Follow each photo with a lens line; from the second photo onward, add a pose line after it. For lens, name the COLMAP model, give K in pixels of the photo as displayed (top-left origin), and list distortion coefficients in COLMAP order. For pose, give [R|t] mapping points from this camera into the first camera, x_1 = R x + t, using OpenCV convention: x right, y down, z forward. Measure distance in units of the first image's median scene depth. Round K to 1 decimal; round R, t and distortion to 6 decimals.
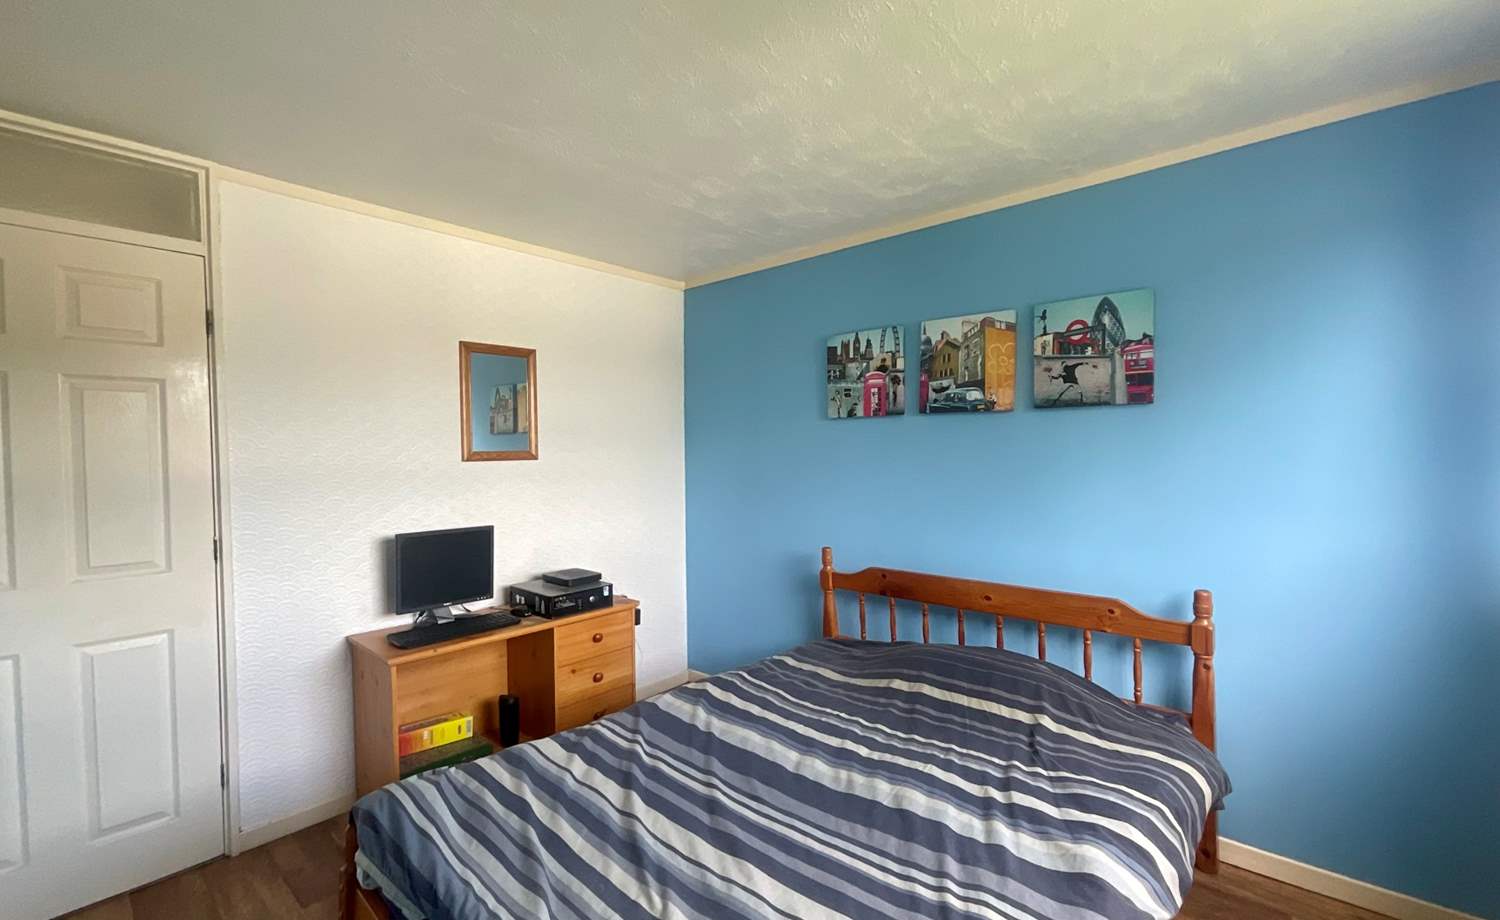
lens RADIAL K [[634.2, 0, 755.1], [0, 634.2, 463.8], [0, 0, 1]] dist [0.000951, 0.000158]
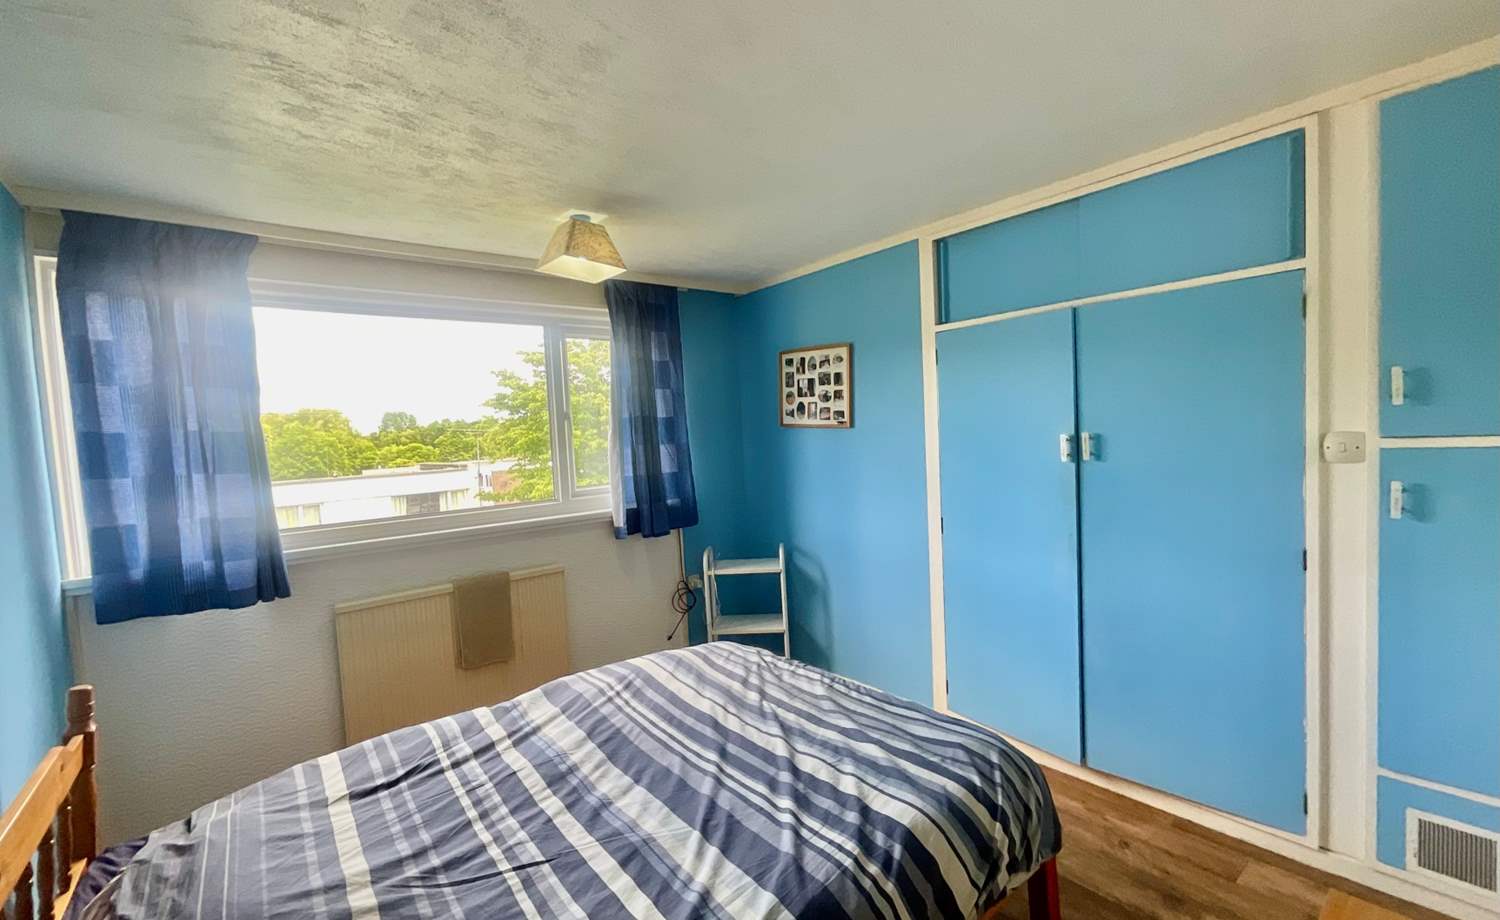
lens RADIAL K [[634.2, 0, 755.1], [0, 634.2, 463.8], [0, 0, 1]] dist [0.000951, 0.000158]
pose [[-0.984151, 0.059512, 0.167048, -0.206620], [0.072349, 0.994789, 0.071840, -0.054424], [-0.161903, 0.082787, -0.983328, 1.204842]]
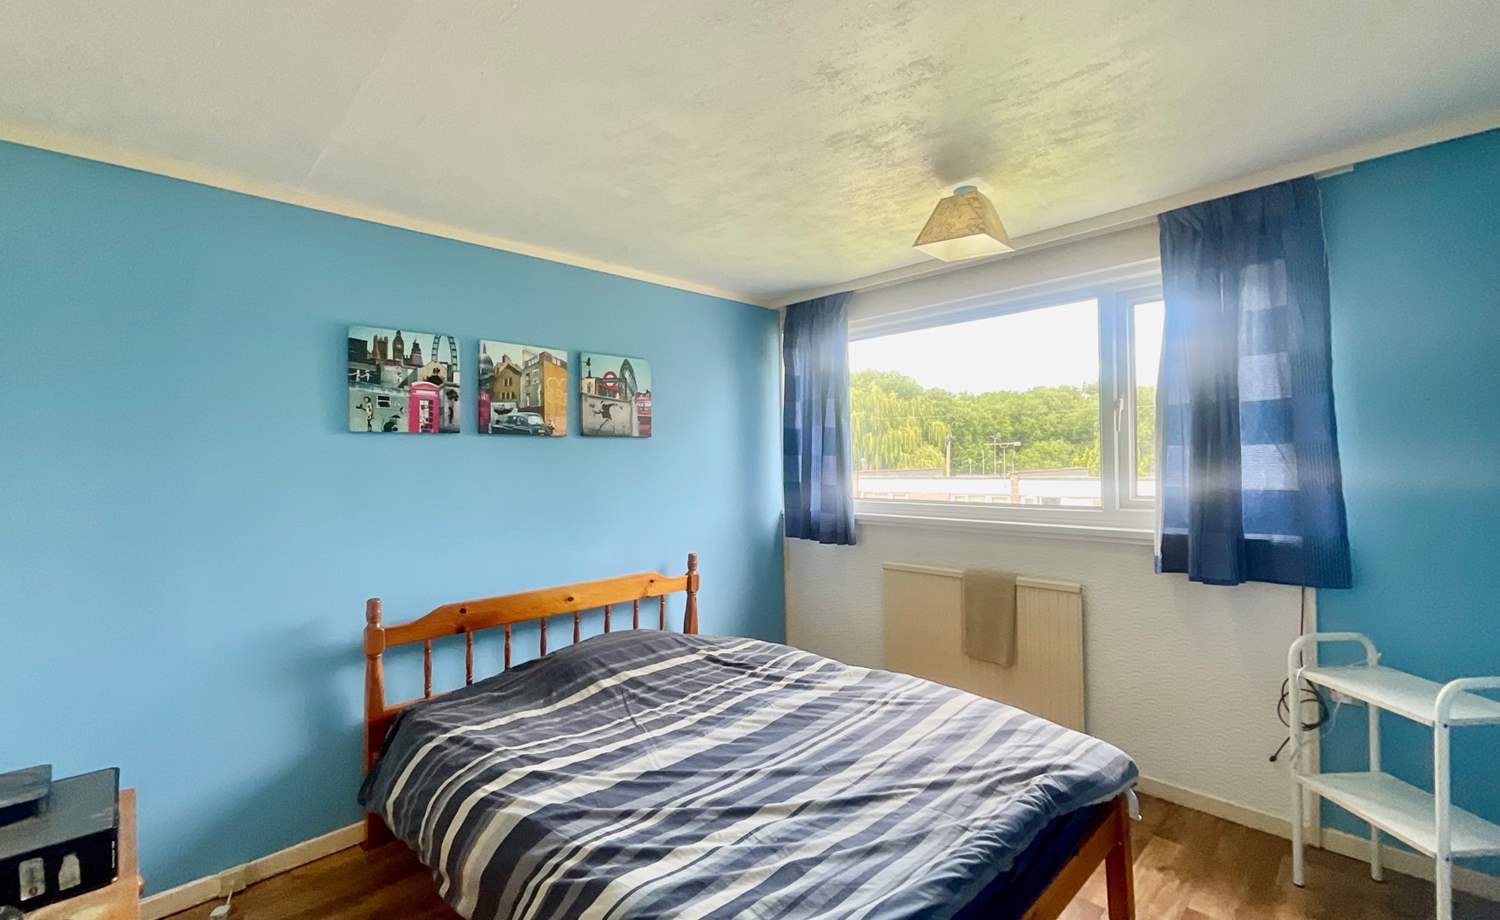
lens RADIAL K [[638.7, 0, 733.7], [0, 638.7, 469.4], [0, 0, 1]] dist [0.001743, 0.000208]
pose [[0.098471, -0.000619, 0.995140, -0.690402], [0.040264, 0.999183, -0.003363, -0.005682], [-0.994325, 0.040399, 0.098415, 0.537028]]
